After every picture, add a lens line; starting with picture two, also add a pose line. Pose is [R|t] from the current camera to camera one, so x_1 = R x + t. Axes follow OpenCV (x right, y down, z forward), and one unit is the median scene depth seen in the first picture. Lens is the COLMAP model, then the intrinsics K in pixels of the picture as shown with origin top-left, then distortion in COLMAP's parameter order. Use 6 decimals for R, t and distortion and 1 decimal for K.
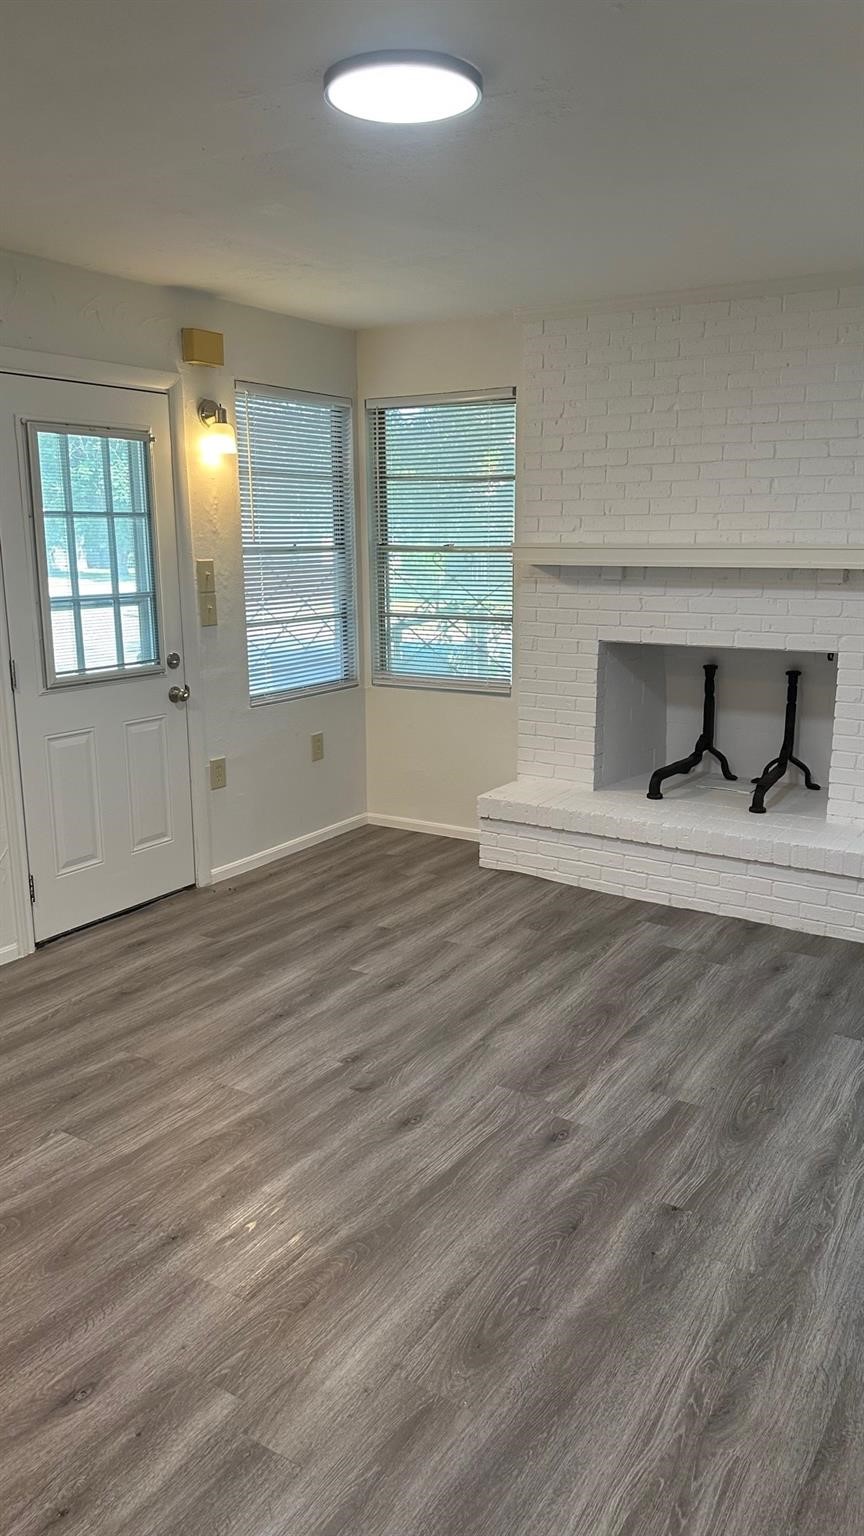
lens RADIAL K [[1090.6, 0, 432.0], [0, 1090.6, 768.0], [0, 0, 1]] dist [0.182703, -0.316371]
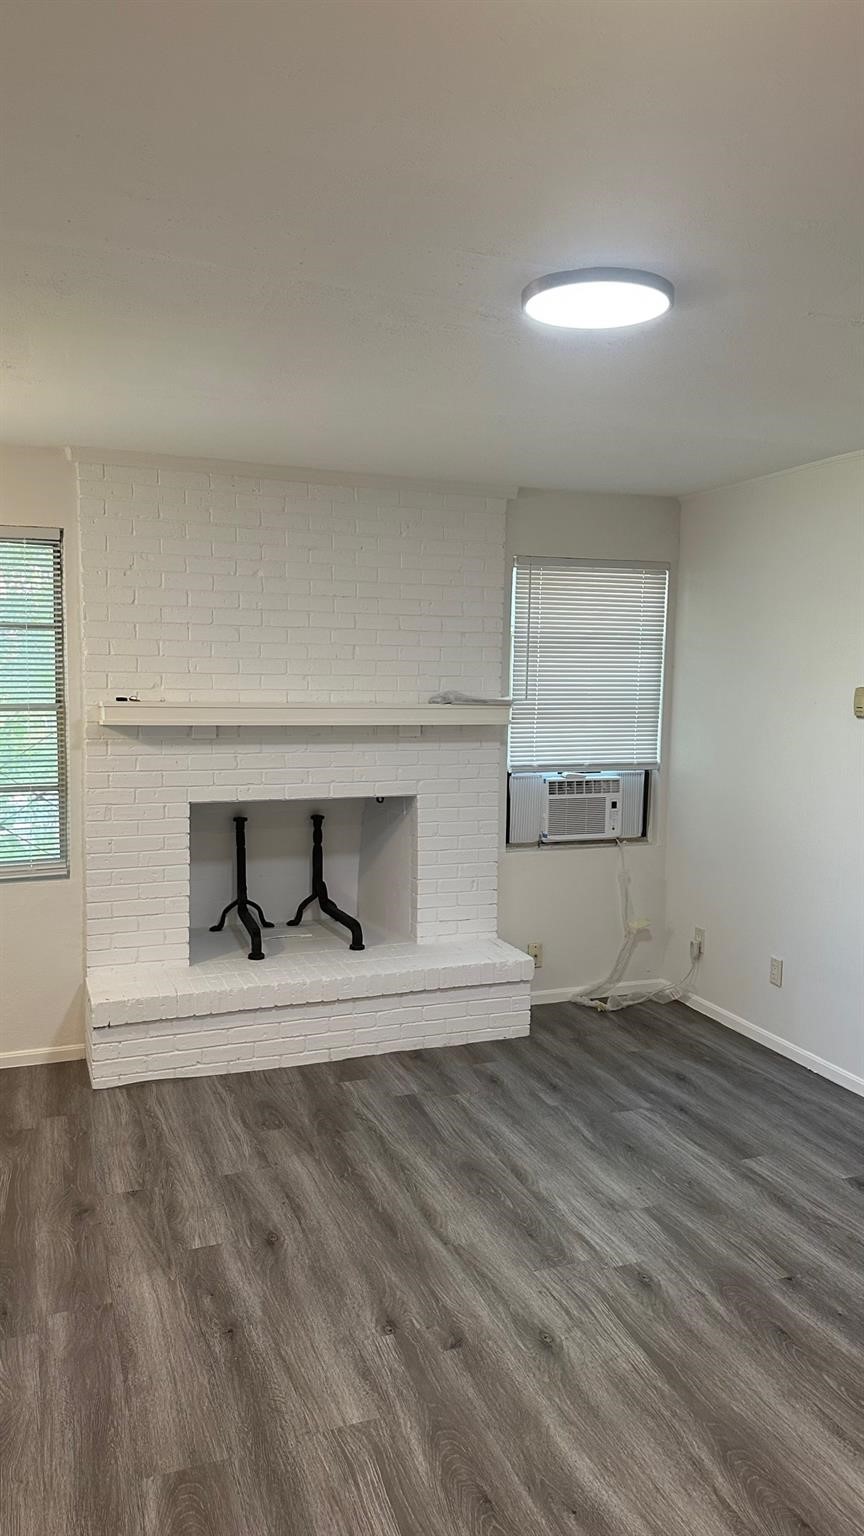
lens RADIAL K [[1095.8, 0, 456.1], [0, 1095.8, 757.6], [0, 0, 1]] dist [0.085643, -0.099902]
pose [[0.581974, -0.059496, 0.811028, -0.523755], [0.158237, 0.986542, -0.041175, -0.088750], [-0.797663, 0.152297, 0.583557, 0.298804]]
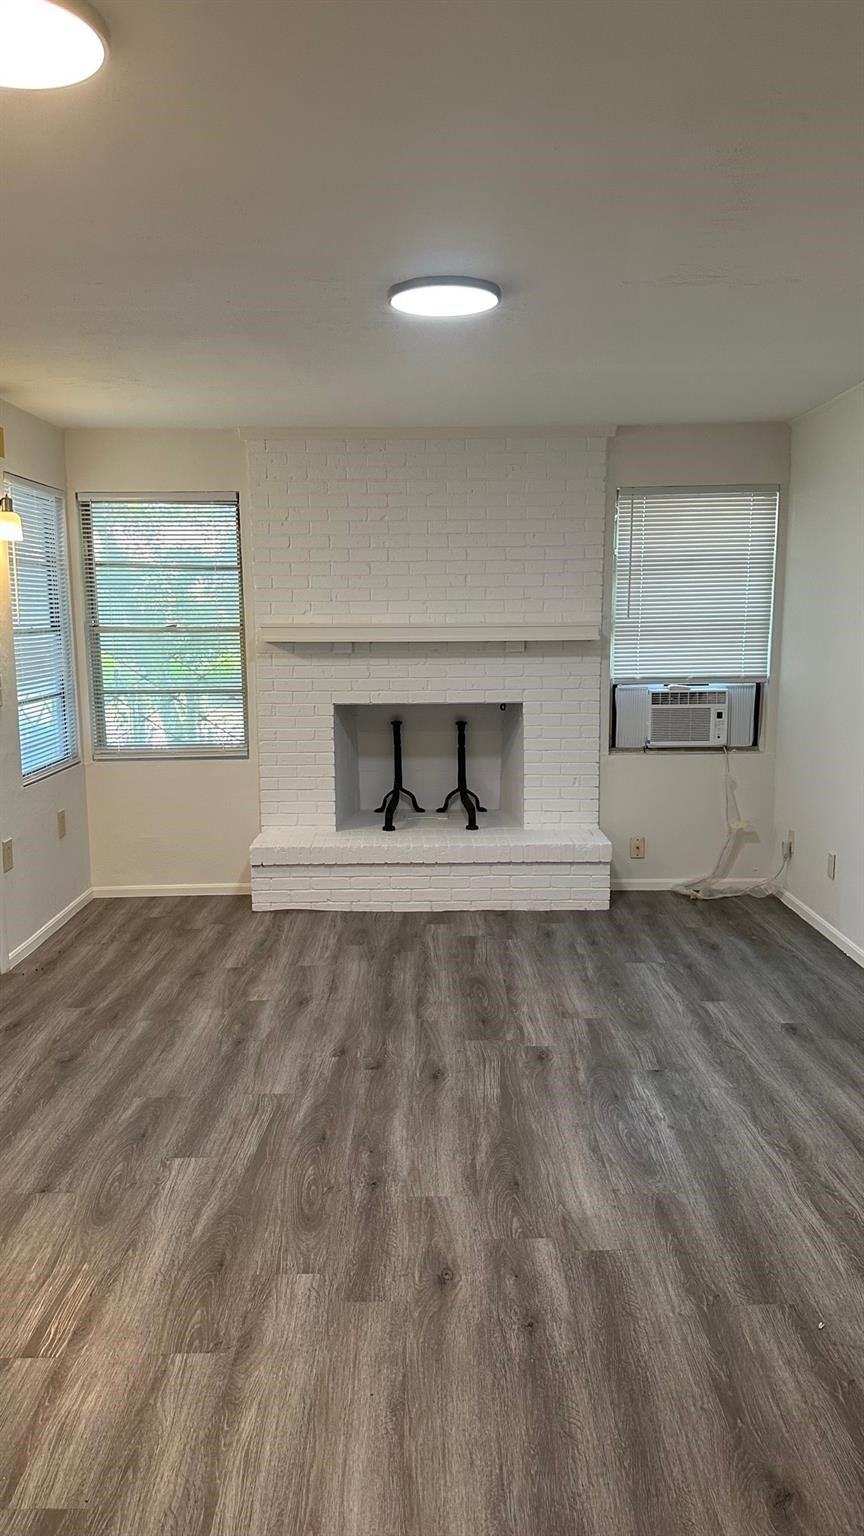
lens RADIAL K [[1090.6, 0, 432.0], [0, 1090.6, 768.0], [0, 0, 1]] dist [0.182703, -0.316371]
pose [[0.840847, -0.082148, 0.535003, -0.443490], [0.123479, 0.991465, -0.041832, 0.017470], [-0.527000, 0.101236, 0.843814, -0.056748]]
